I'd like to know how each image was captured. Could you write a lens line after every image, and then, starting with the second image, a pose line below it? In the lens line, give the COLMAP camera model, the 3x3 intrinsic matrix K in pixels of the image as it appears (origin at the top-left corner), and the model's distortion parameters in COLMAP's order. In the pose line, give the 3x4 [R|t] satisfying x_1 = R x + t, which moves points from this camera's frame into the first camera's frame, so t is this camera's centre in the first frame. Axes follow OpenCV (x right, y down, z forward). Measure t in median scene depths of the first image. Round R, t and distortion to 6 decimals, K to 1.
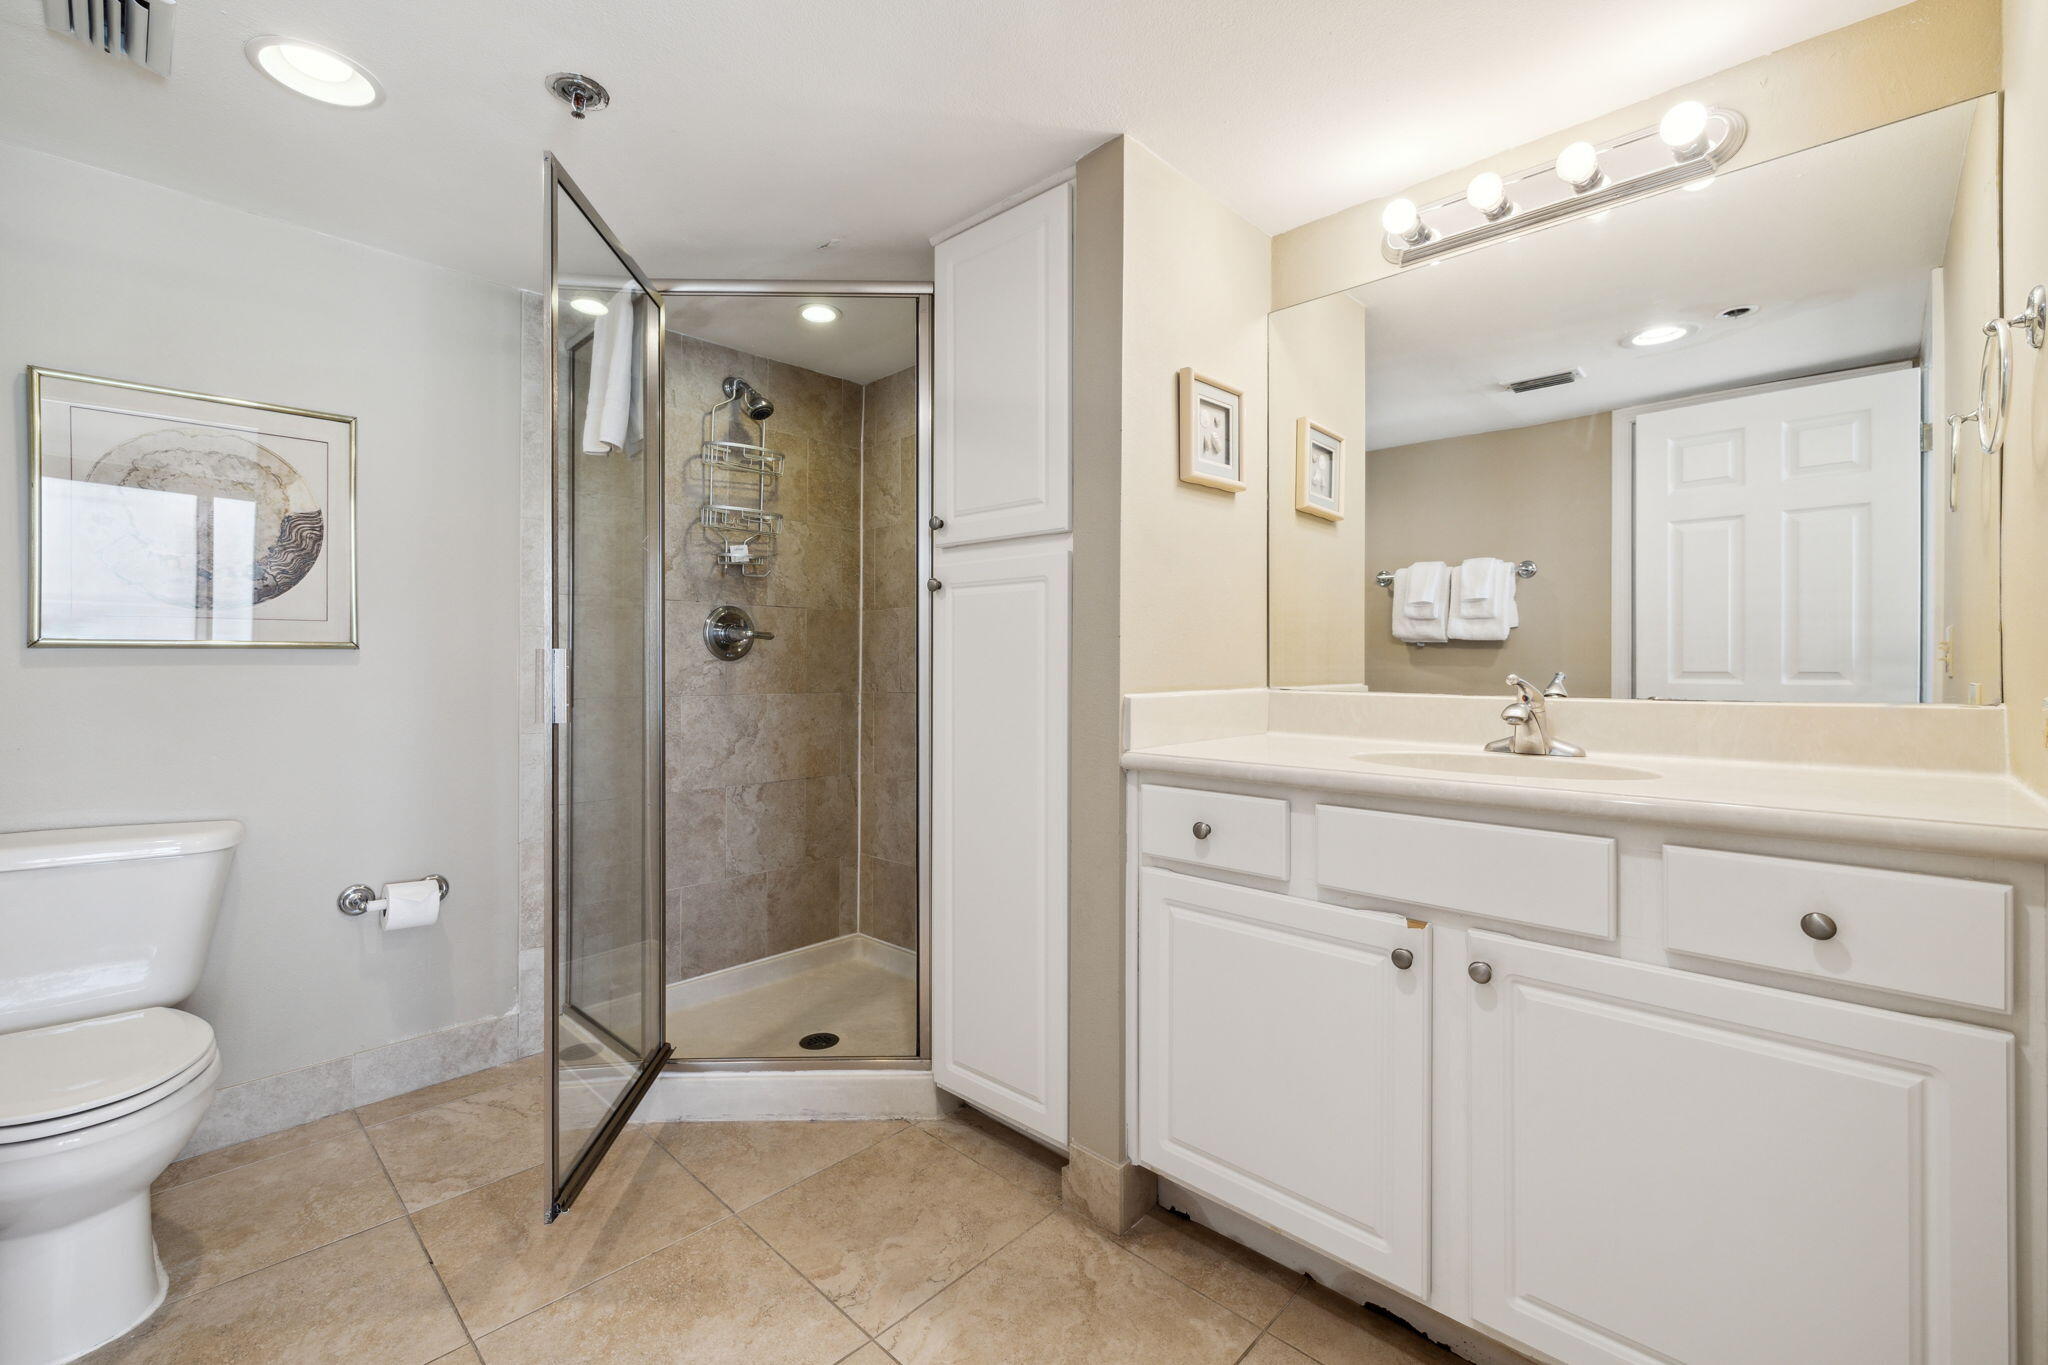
lens RADIAL K [[925.1, 0, 1042.0], [0, 925.1, 671.4], [0, 0, 1]] dist [-0.004302, -0.000510]
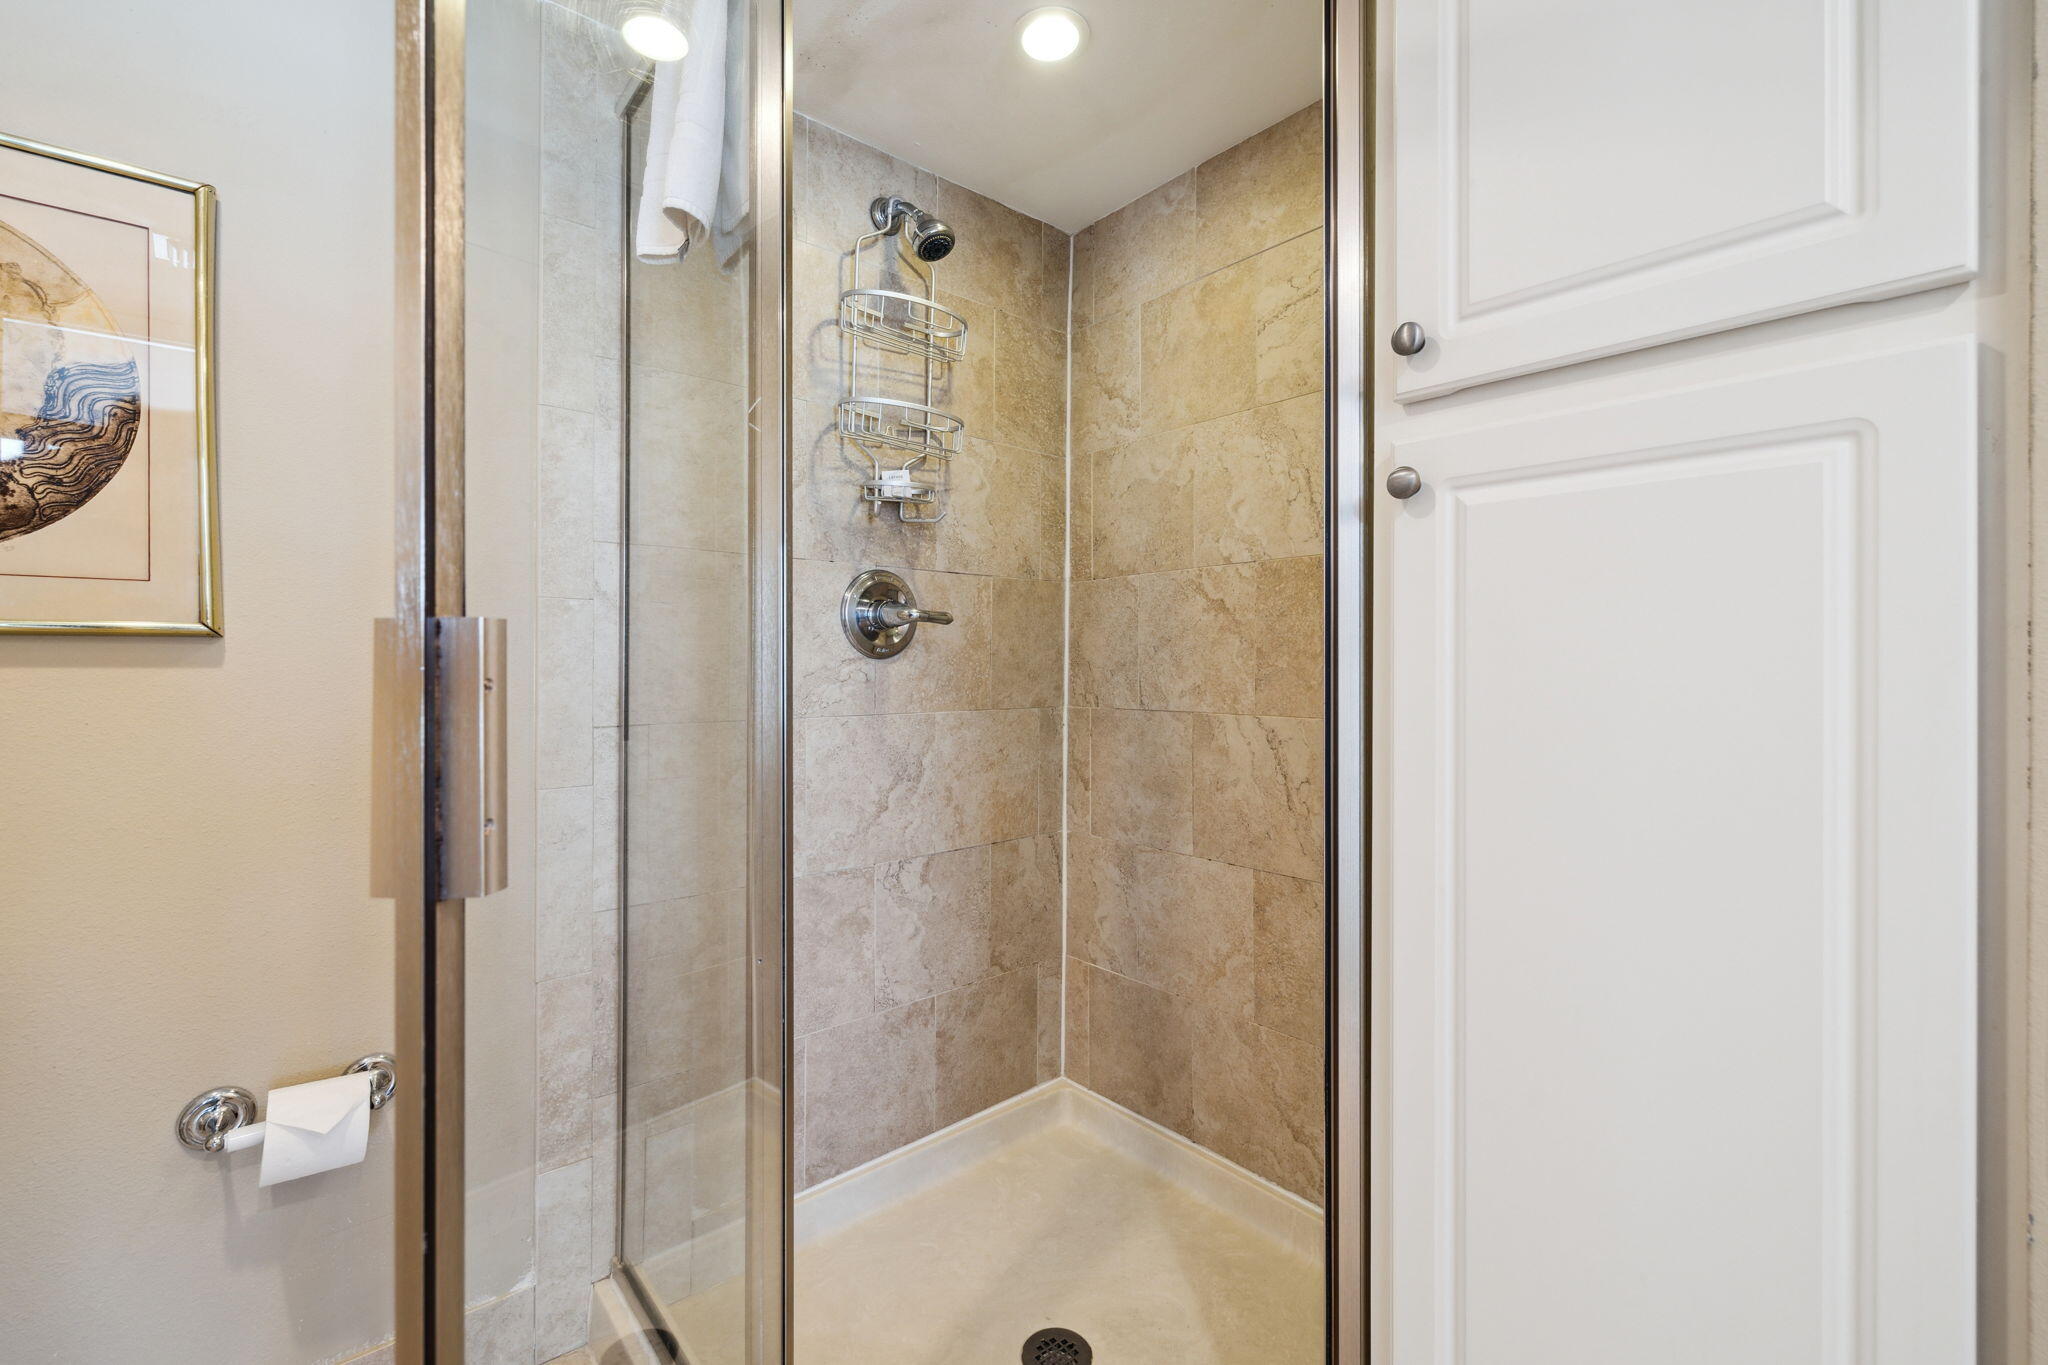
lens RADIAL K [[862.4, 0, 1008.1], [0, 862.4, 670.6], [0, 0, 1]] dist [-0.005675, -0.002329]
pose [[0.994294, 0.002385, -0.106646, -0.188931], [-0.001921, 0.999988, 0.004455, -0.006360], [0.106656, -0.004225, 0.994287, 0.430927]]
